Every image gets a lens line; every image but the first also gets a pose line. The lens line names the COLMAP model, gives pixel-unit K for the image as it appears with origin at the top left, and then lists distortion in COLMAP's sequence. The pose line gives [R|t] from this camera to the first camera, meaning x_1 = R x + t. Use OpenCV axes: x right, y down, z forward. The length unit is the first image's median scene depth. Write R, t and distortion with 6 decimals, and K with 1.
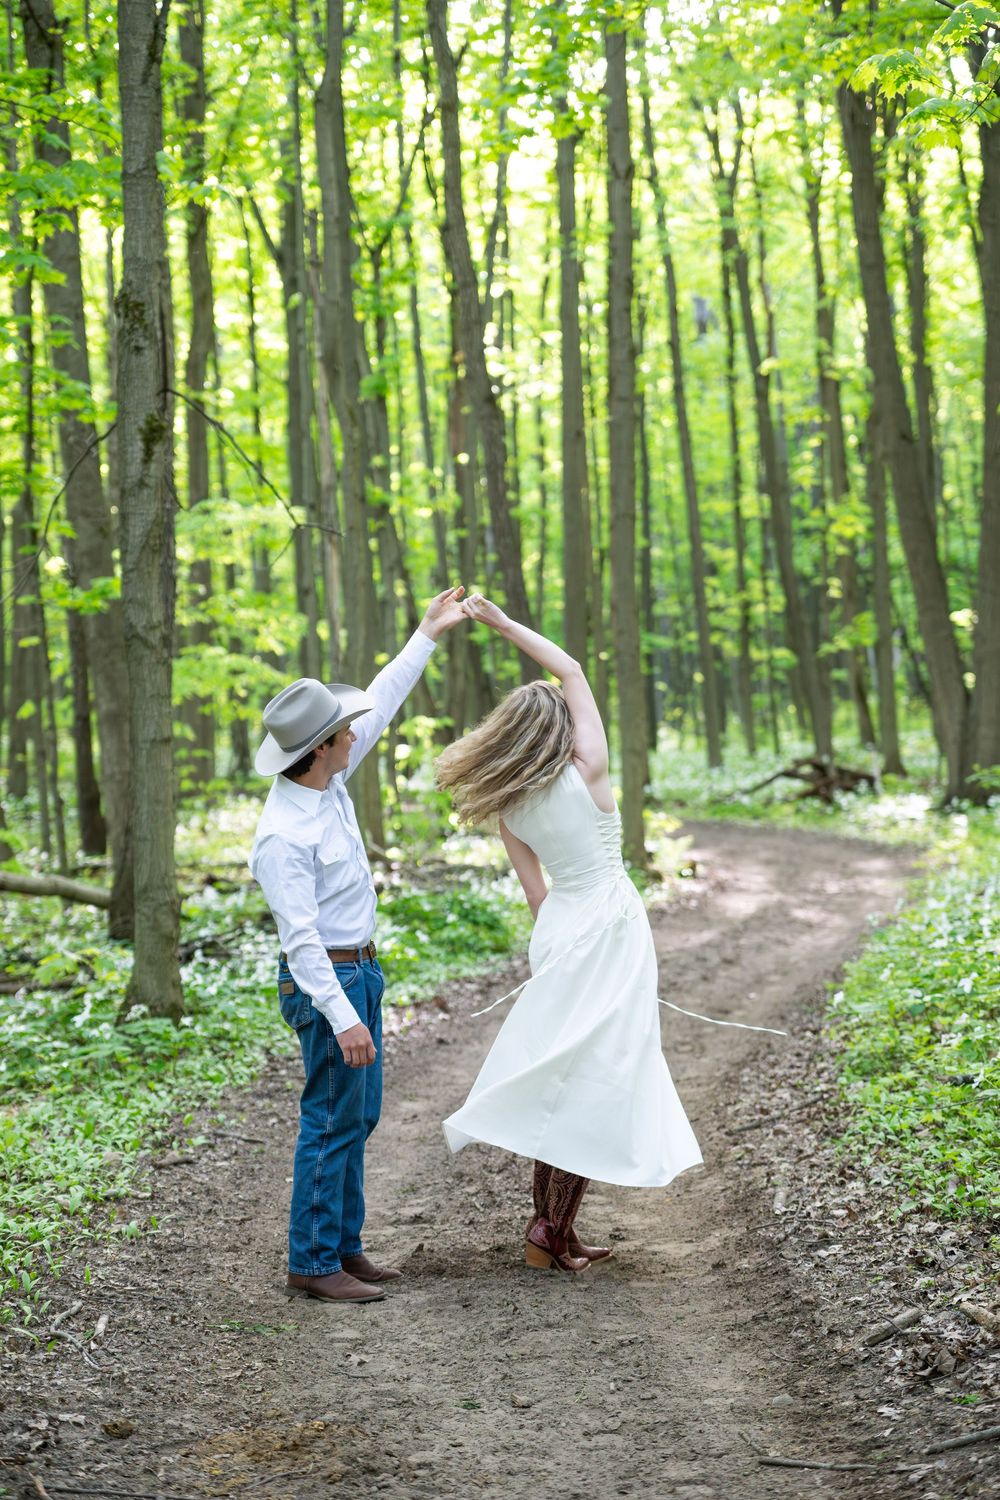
lens RADIAL K [[3125.2, 0, 500.0], [0, 3125.2, 750.0], [0, 0, 1]] dist [-0.042600, -0.102575]
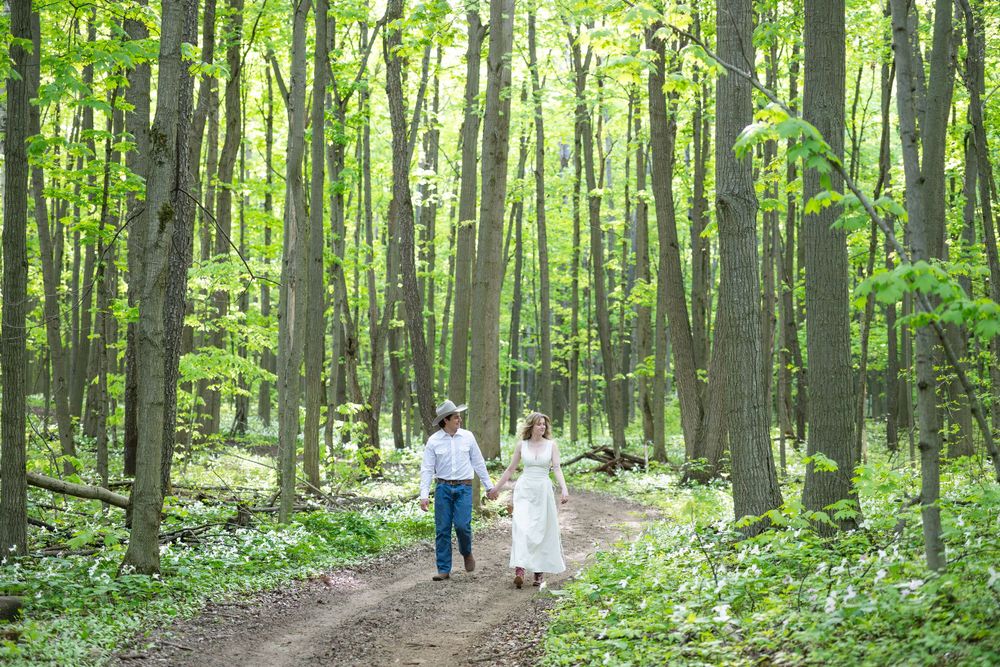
lens RADIAL K [[2083.4, 0, 500.0], [0, 2083.4, 333.5], [0, 0, 1]] dist [-0.042600, -0.102575]
pose [[0.997042, 0.069790, 0.032206, 0.015057], [-0.068194, 0.996506, -0.048230, 0.000329], [-0.035460, 0.045891, 0.998317, -0.041482]]
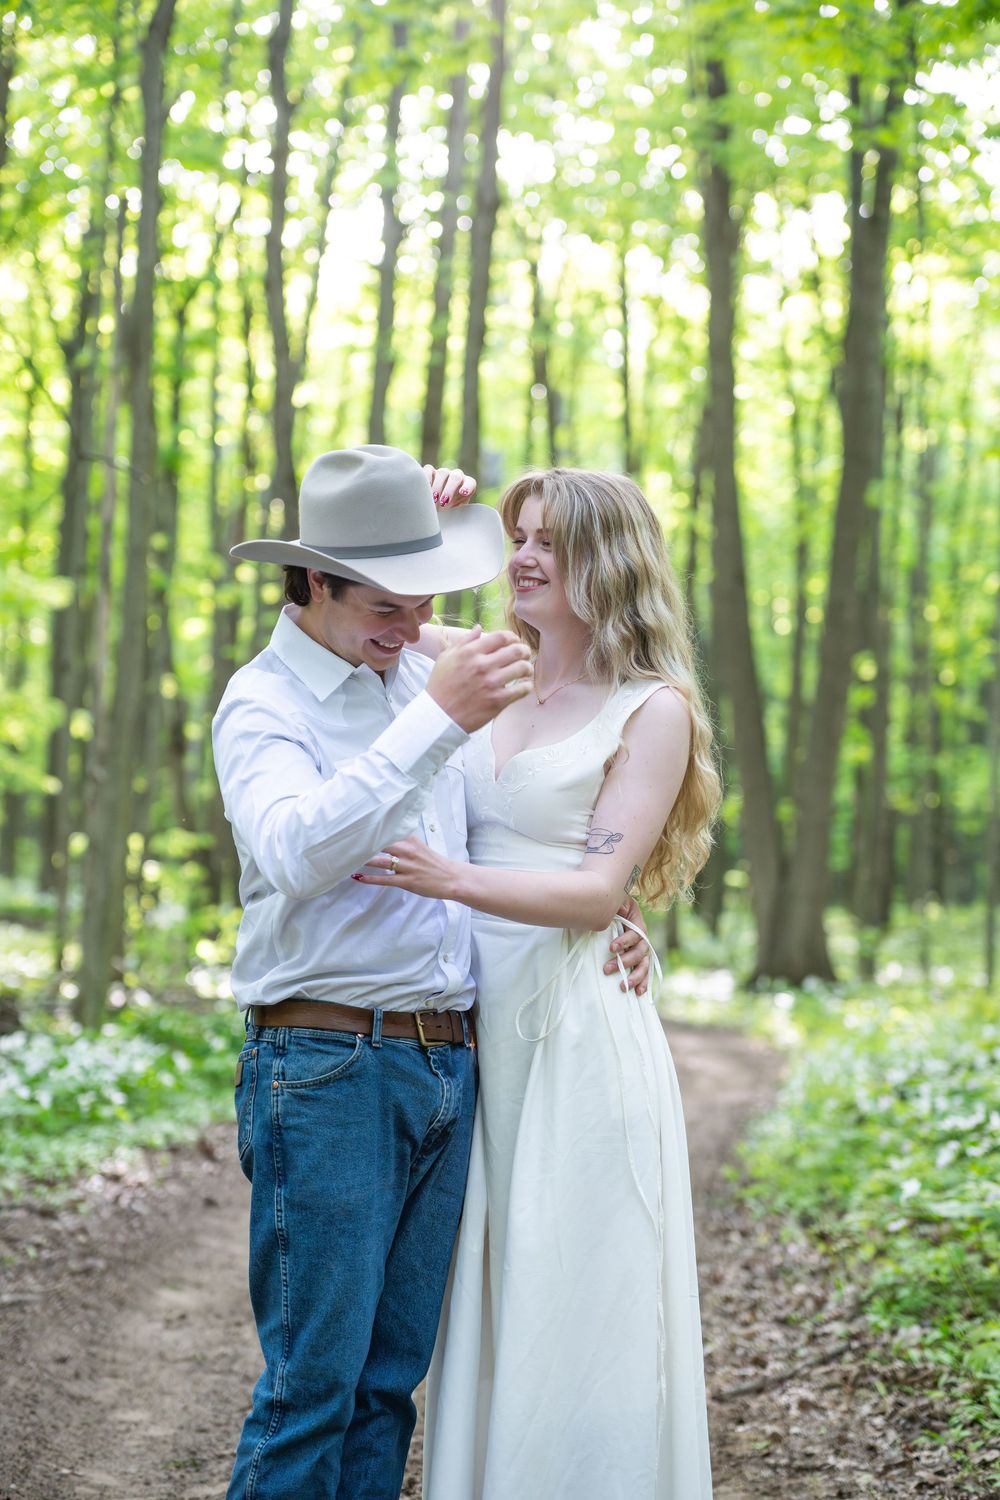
lens RADIAL K [[3036.8, 0, 500.0], [0, 3036.8, 750.0], [0, 0, 1]] dist [-0.022508, -0.020192]
pose [[0.991483, 0.099192, 0.084396, -0.011081], [-0.093965, 0.993528, -0.063813, 0.014657], [-0.090180, 0.055339, 0.994387, 0.152656]]
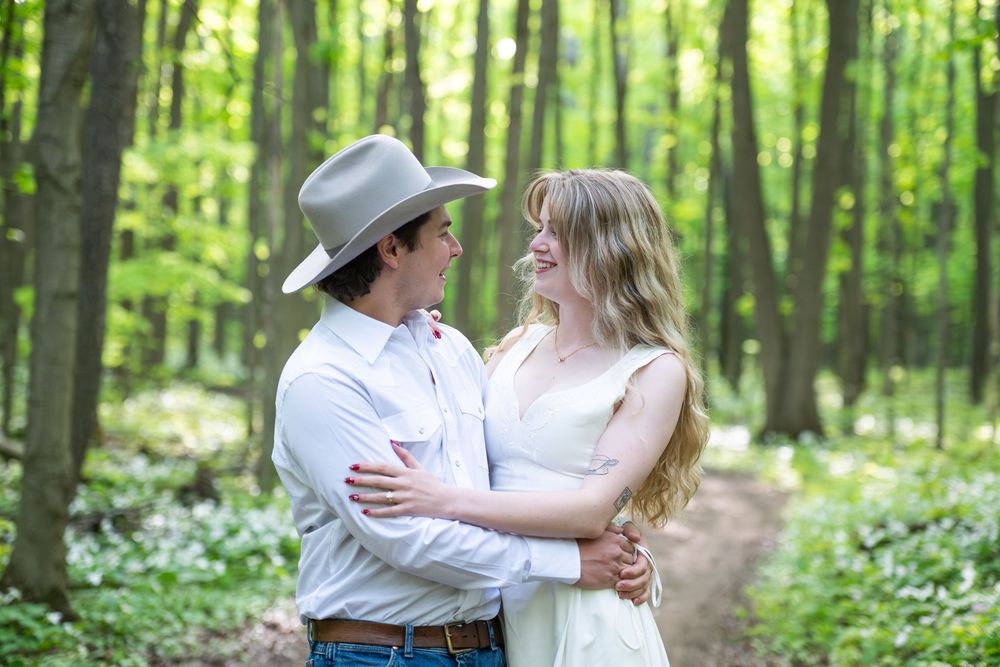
lens RADIAL K [[2204.3, 0, 500.0], [0, 2204.3, 333.5], [0, 0, 1]] dist [0.051677, -0.095916]
pose [[0.994986, 0.085711, 0.051538, -0.007367], [-0.084622, 0.996149, -0.022951, 0.005638], [-0.053307, 0.018475, 0.998407, 0.168420]]
